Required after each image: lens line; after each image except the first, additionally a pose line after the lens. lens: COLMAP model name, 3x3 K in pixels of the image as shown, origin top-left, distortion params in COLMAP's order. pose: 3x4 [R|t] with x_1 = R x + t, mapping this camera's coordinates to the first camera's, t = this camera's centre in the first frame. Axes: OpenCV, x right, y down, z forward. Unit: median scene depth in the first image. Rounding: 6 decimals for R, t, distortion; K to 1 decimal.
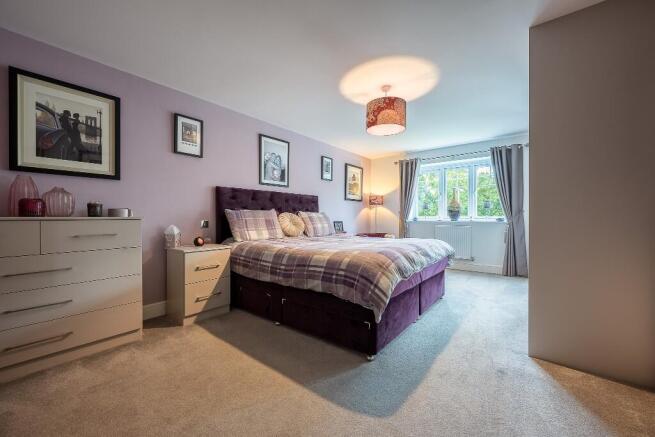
lens RADIAL K [[259.1, 0, 326.8], [0, 259.1, 218.3], [0, 0, 1]] dist [0.001776, 0.000305]
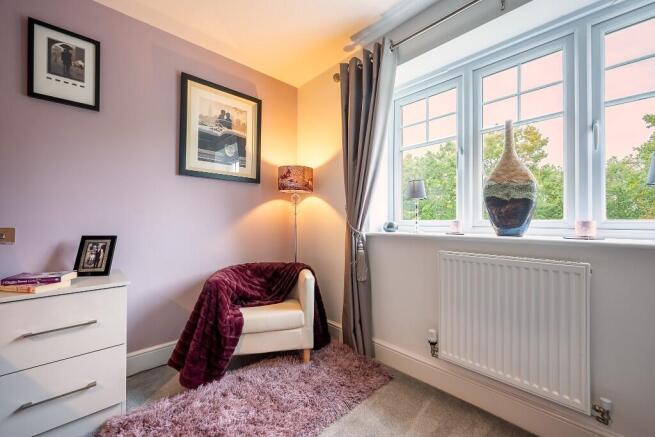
lens RADIAL K [[267.5, 0, 323.1], [0, 267.5, 218.7], [0, 0, 1]] dist [-0.001644, -0.000163]
pose [[0.989073, 0.003889, -0.147374, 0.354335], [-0.005671, 0.999916, -0.011674, -0.006126], [0.147316, 0.012382, 0.989012, 0.721316]]
